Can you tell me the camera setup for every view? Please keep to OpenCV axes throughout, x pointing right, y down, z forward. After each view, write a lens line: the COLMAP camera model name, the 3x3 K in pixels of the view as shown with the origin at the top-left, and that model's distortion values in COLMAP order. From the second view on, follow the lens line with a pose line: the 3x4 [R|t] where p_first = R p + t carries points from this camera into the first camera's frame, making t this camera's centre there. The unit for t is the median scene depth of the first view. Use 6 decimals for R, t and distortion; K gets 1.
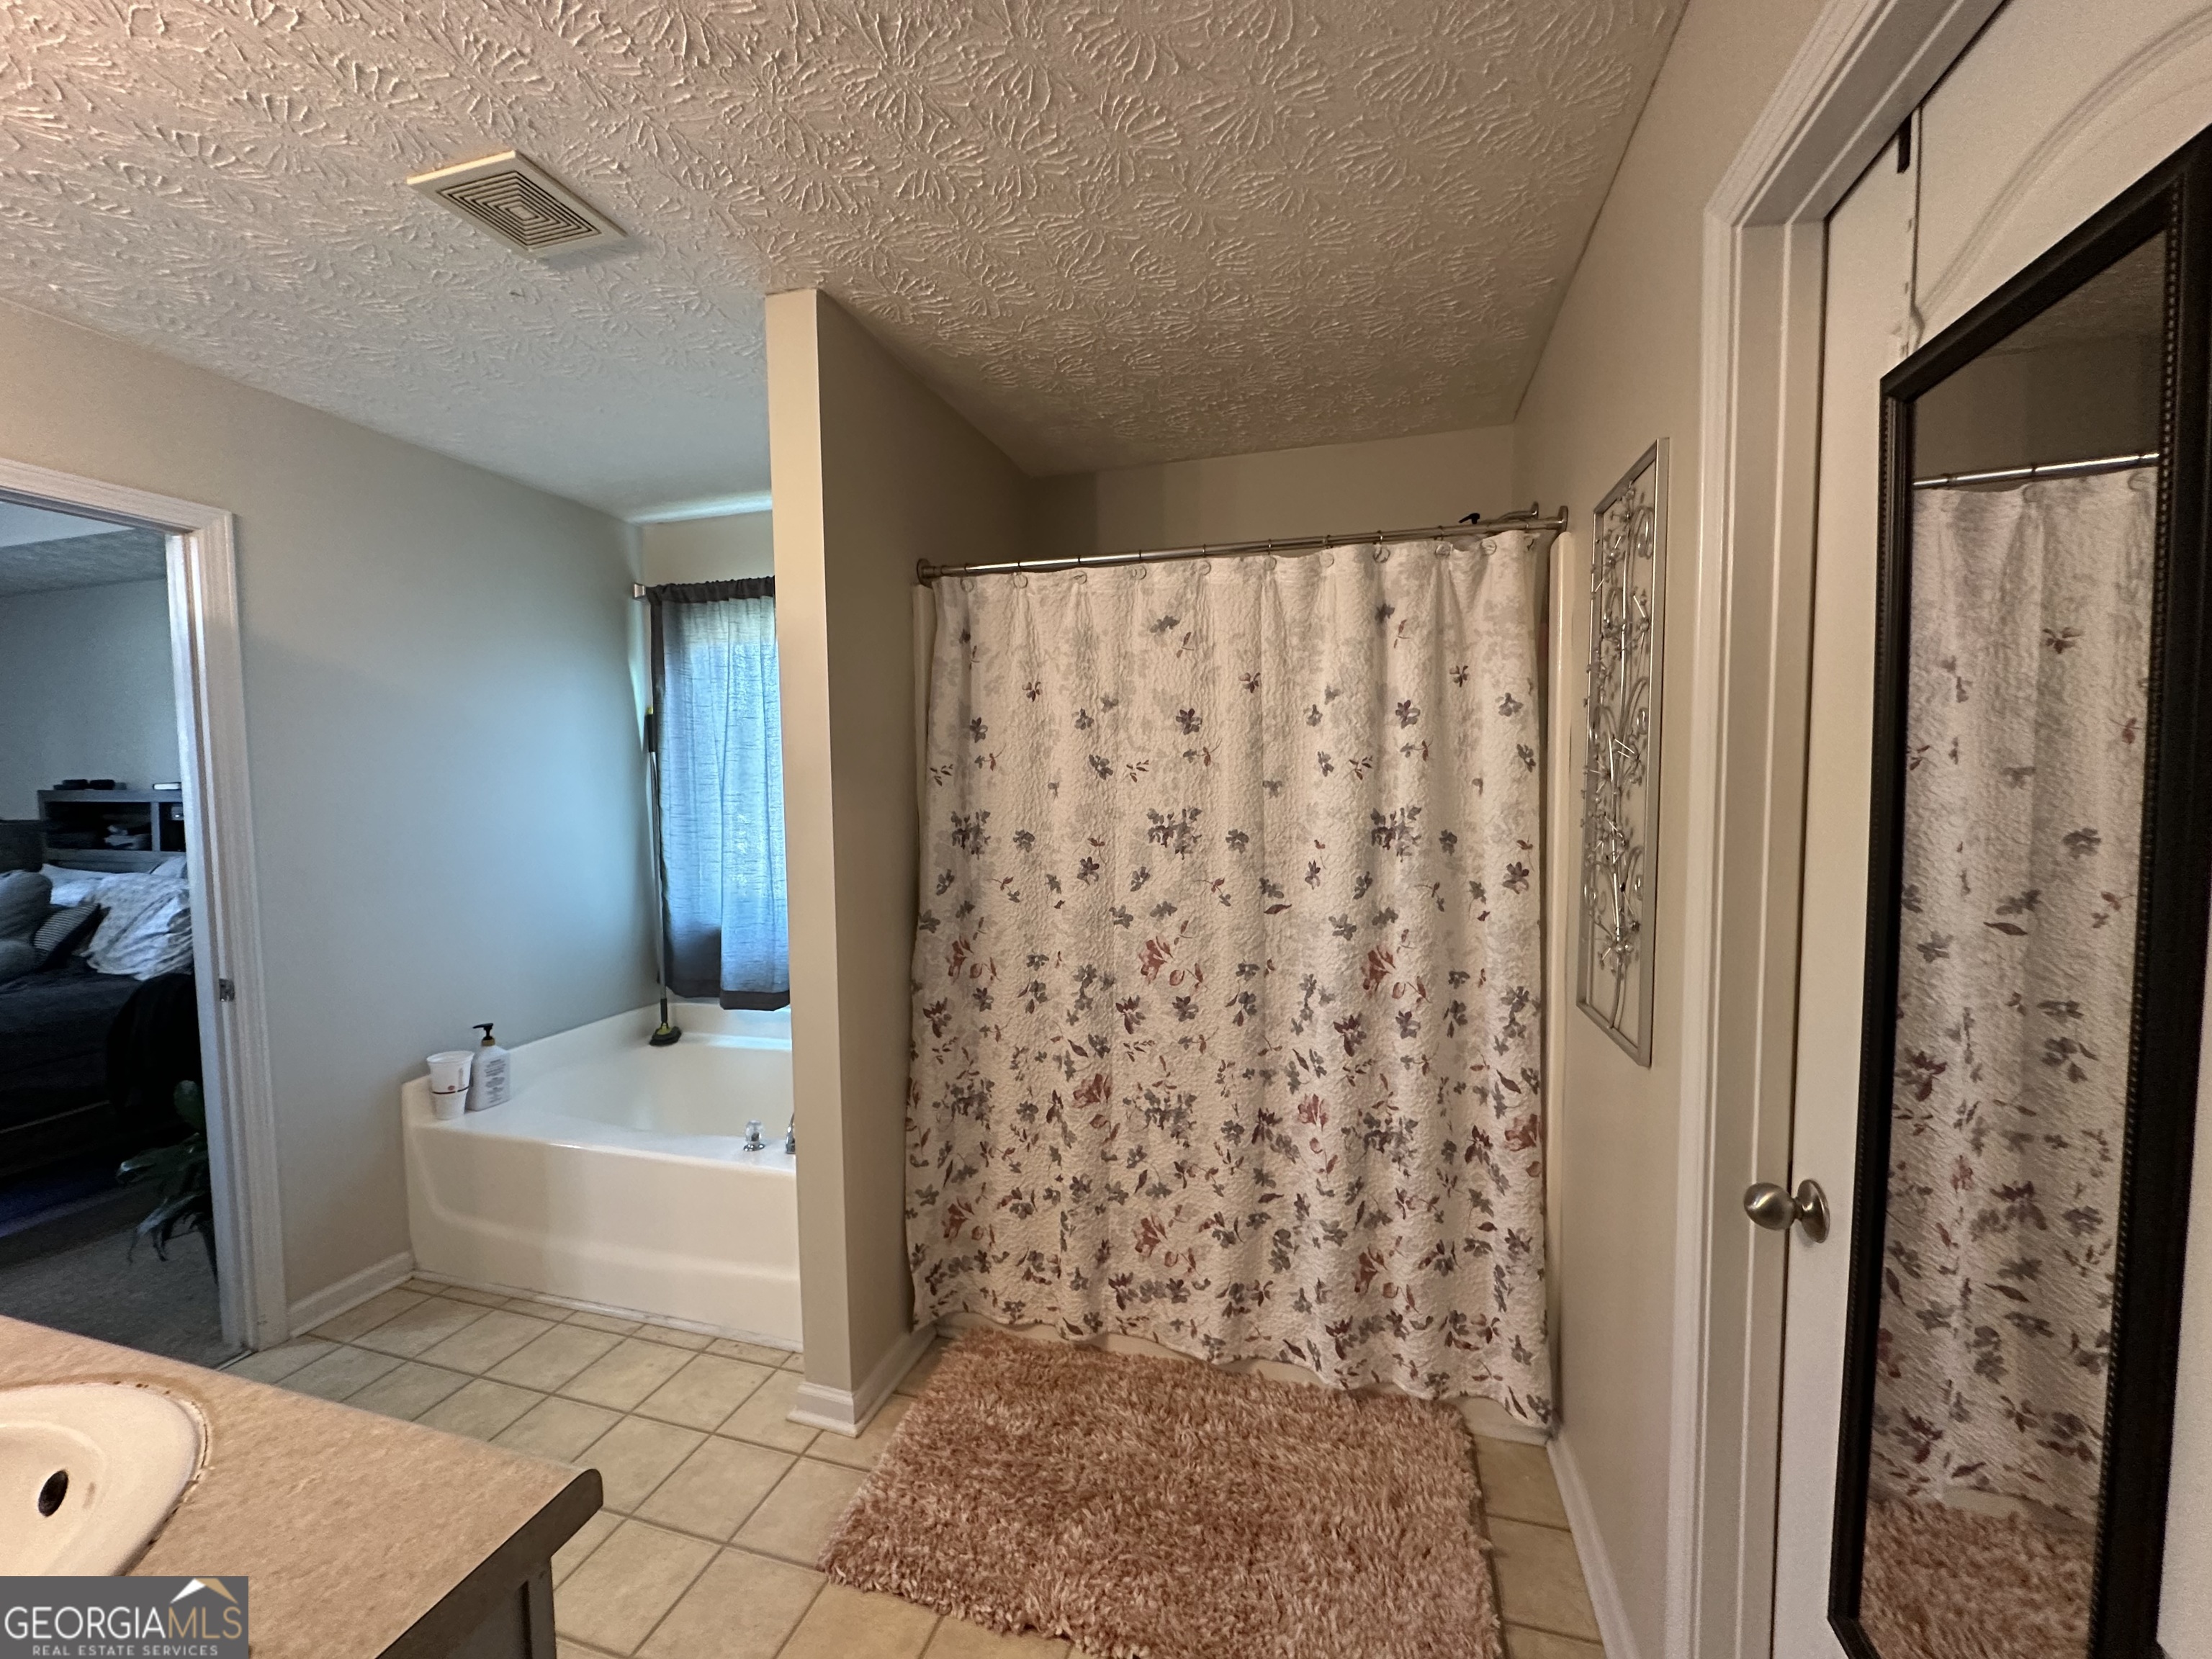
lens RADIAL K [[879.9, 0, 1096.8], [0, 879.9, 827.9], [0, 0, 1]] dist [-0.005599, 0.002027]
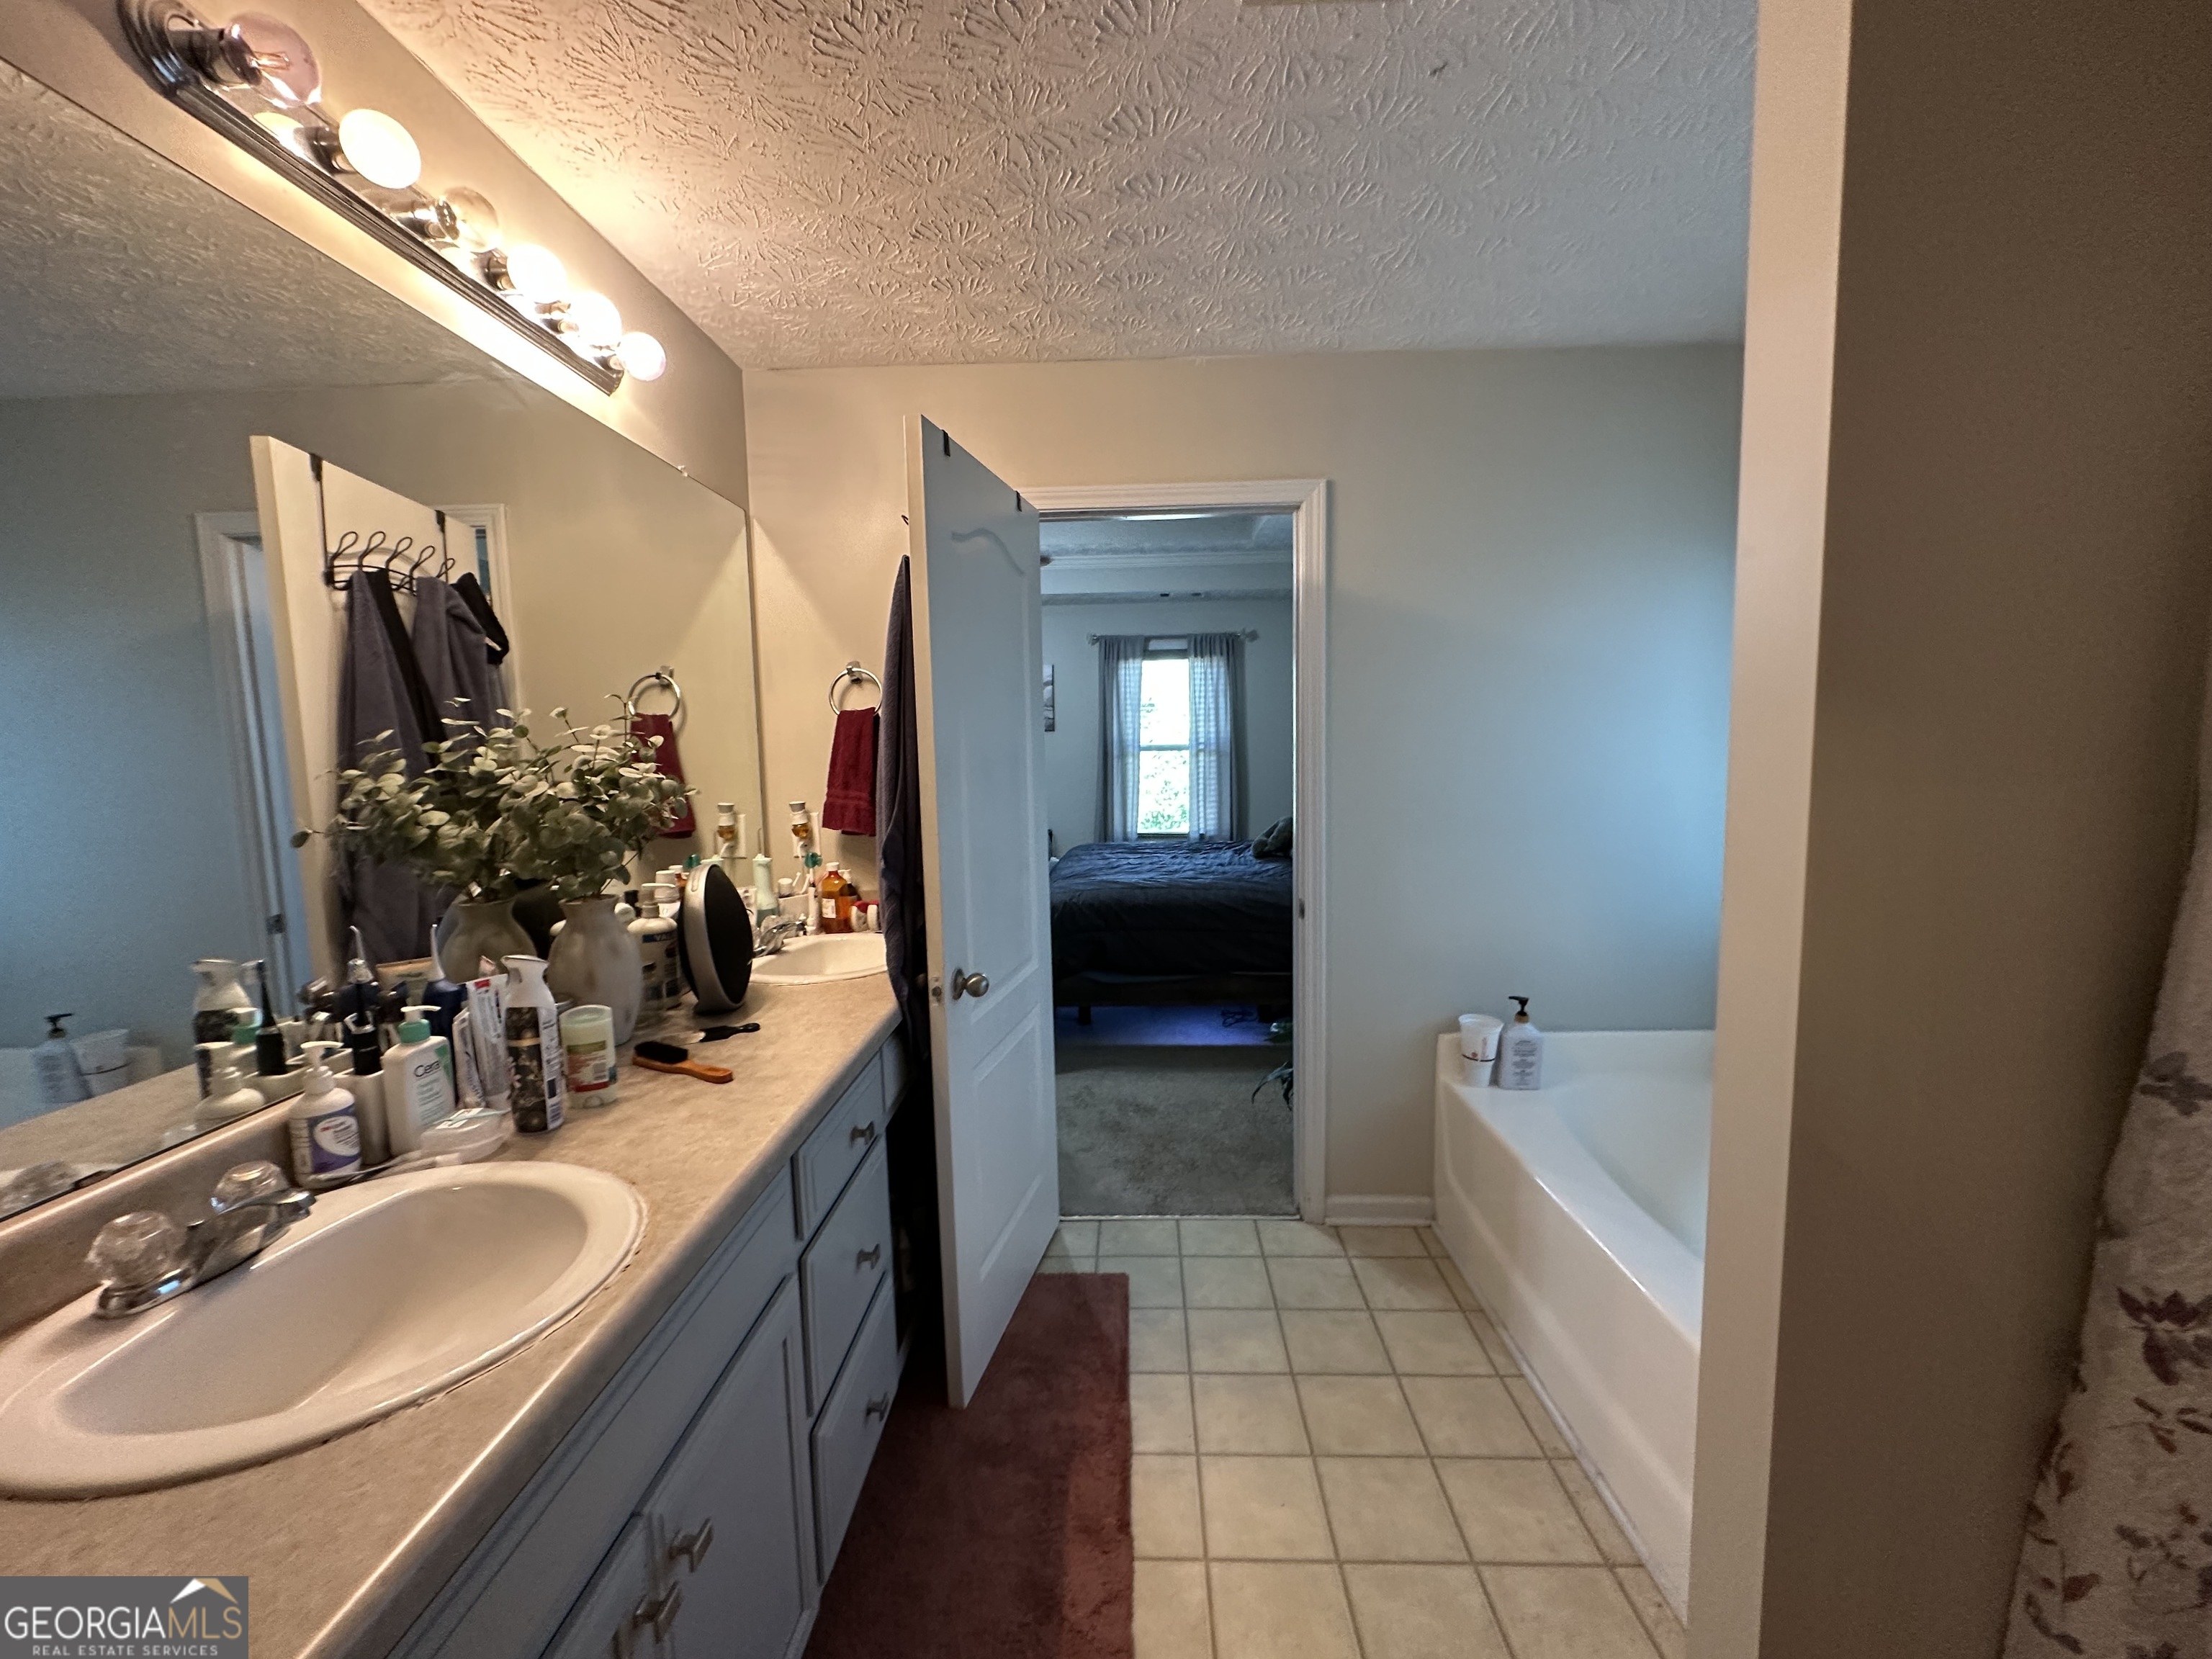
lens RADIAL K [[879.9, 0, 1119.4], [0, 879.9, 829.9], [0, 0, 1]] dist [-0.005599, 0.002027]
pose [[0.272811, 0.104467, -0.956379, 0.035402], [-0.037190, 0.994489, 0.098021, -0.021948], [0.961348, 0.008826, 0.275193, 0.432867]]
